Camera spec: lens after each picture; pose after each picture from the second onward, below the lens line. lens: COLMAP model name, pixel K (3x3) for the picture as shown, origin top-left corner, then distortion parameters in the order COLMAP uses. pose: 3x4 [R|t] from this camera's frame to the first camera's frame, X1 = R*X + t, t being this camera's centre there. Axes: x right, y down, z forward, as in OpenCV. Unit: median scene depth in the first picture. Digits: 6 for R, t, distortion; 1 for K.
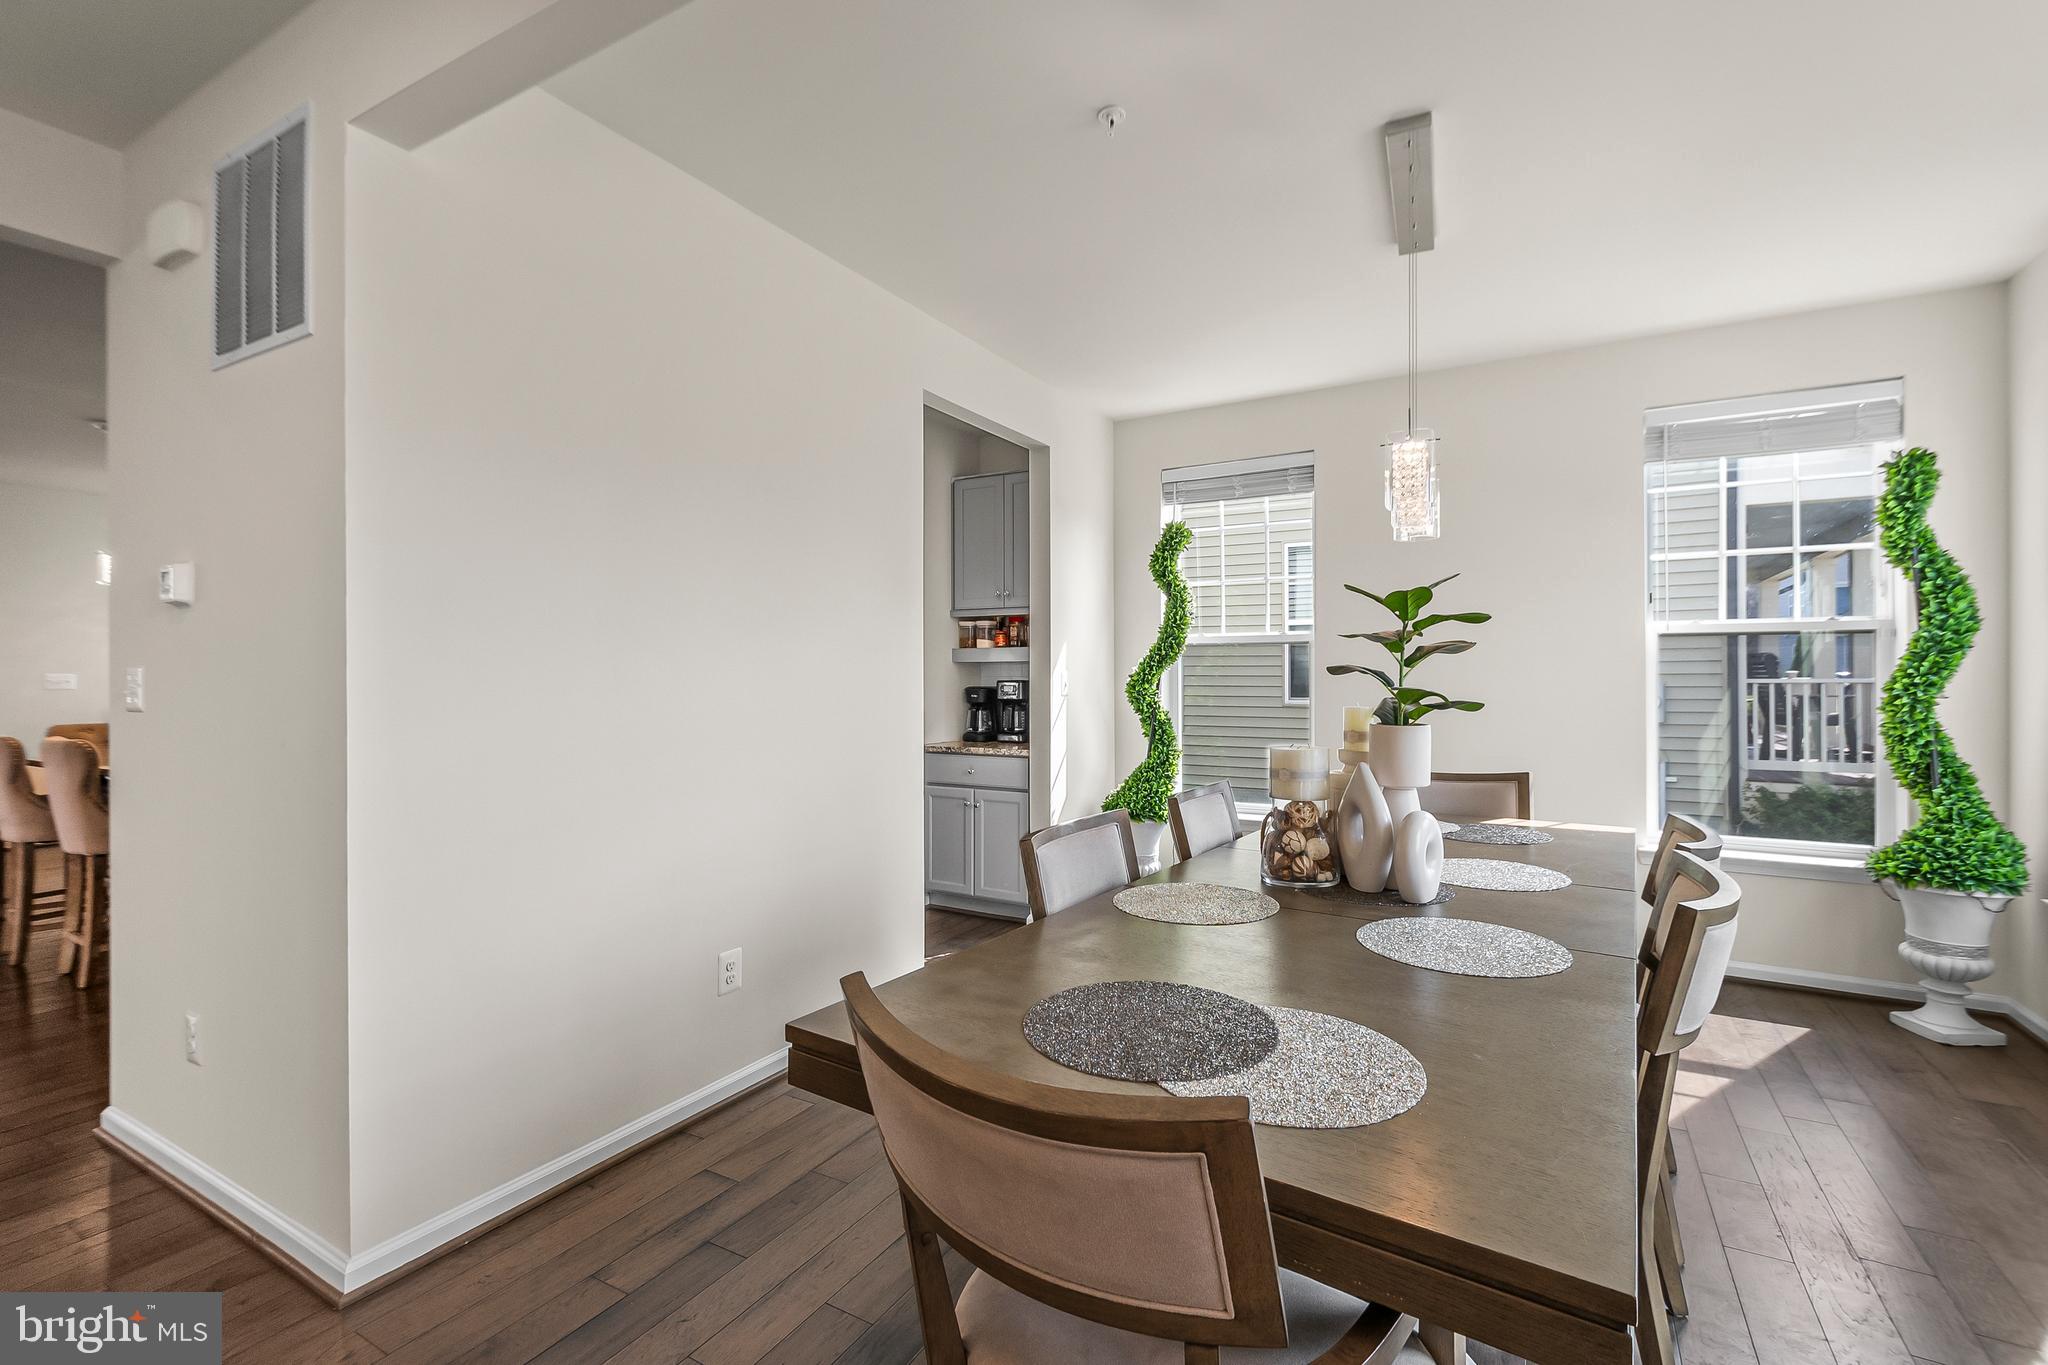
lens RADIAL K [[889.3, 0, 1040.4], [0, 889.3, 689.5], [0, 0, 1]] dist [0.005270, -0.000622]
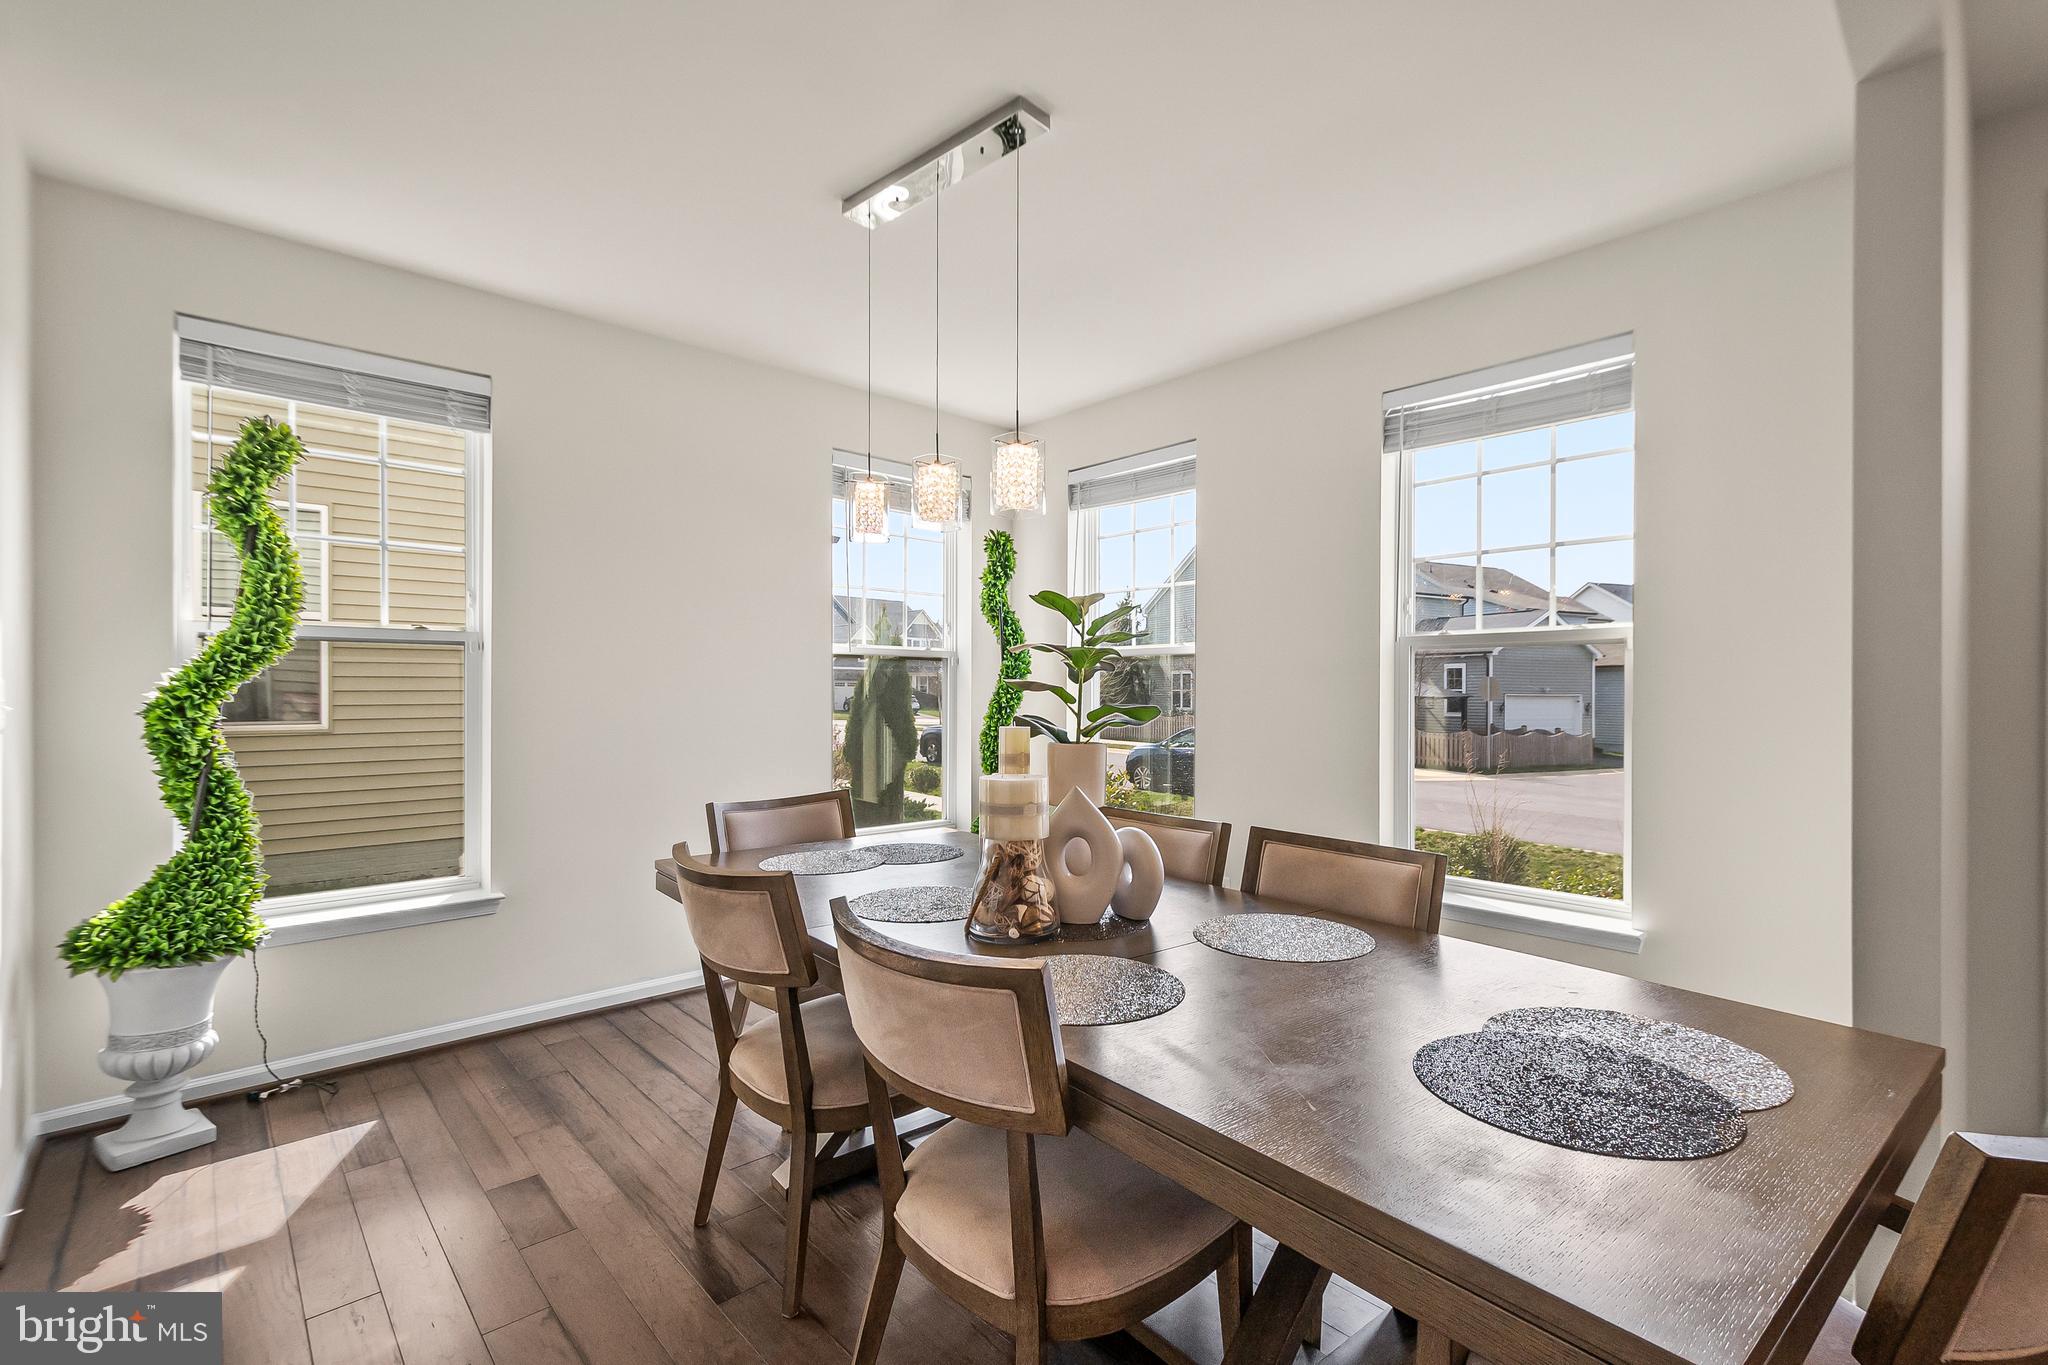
lens RADIAL K [[889.3, 0, 1040.4], [0, 889.3, 689.5], [0, 0, 1]] dist [0.005270, -0.000622]
pose [[0.307069, -0.002240, 0.951685, -0.241658], [0.013697, 0.999904, -0.002066, -0.007299], [-0.951589, 0.013670, 0.307070, 0.352888]]
